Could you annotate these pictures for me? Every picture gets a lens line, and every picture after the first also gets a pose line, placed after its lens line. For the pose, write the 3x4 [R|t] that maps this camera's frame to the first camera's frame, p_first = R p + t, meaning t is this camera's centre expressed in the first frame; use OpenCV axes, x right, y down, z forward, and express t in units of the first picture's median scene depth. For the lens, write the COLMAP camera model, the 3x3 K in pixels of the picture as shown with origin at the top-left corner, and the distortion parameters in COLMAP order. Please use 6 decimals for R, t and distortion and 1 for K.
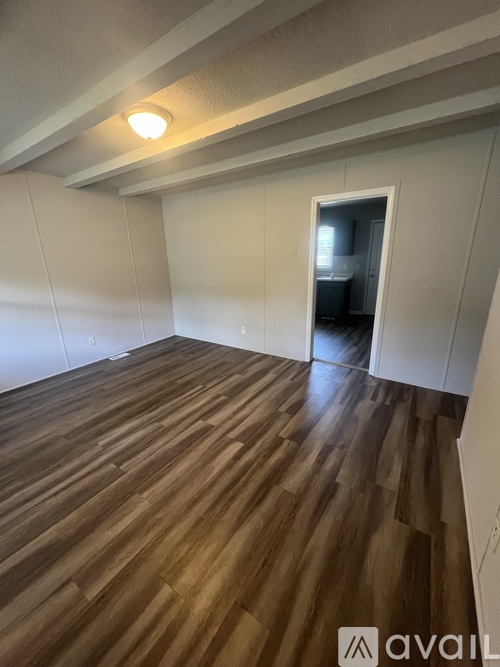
lens RADIAL K [[266.4, 0, 250.0], [0, 266.4, 333.5], [0, 0, 1]] dist [-0.000513, 0.000203]
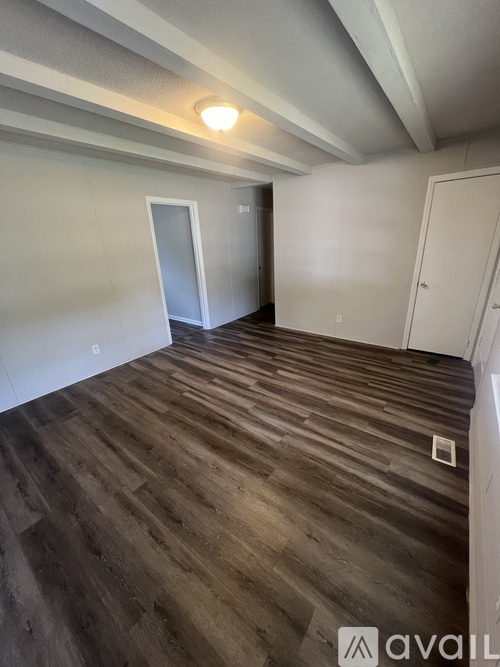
lens RADIAL K [[266.4, 0, 250.0], [0, 266.4, 333.5], [0, 0, 1]] dist [-0.000513, 0.000203]
pose [[0.063182, -0.320246, 0.945225, -1.142884], [0.320775, 0.903378, 0.284626, -0.209328], [-0.945046, 0.285222, 0.159805, 0.696260]]
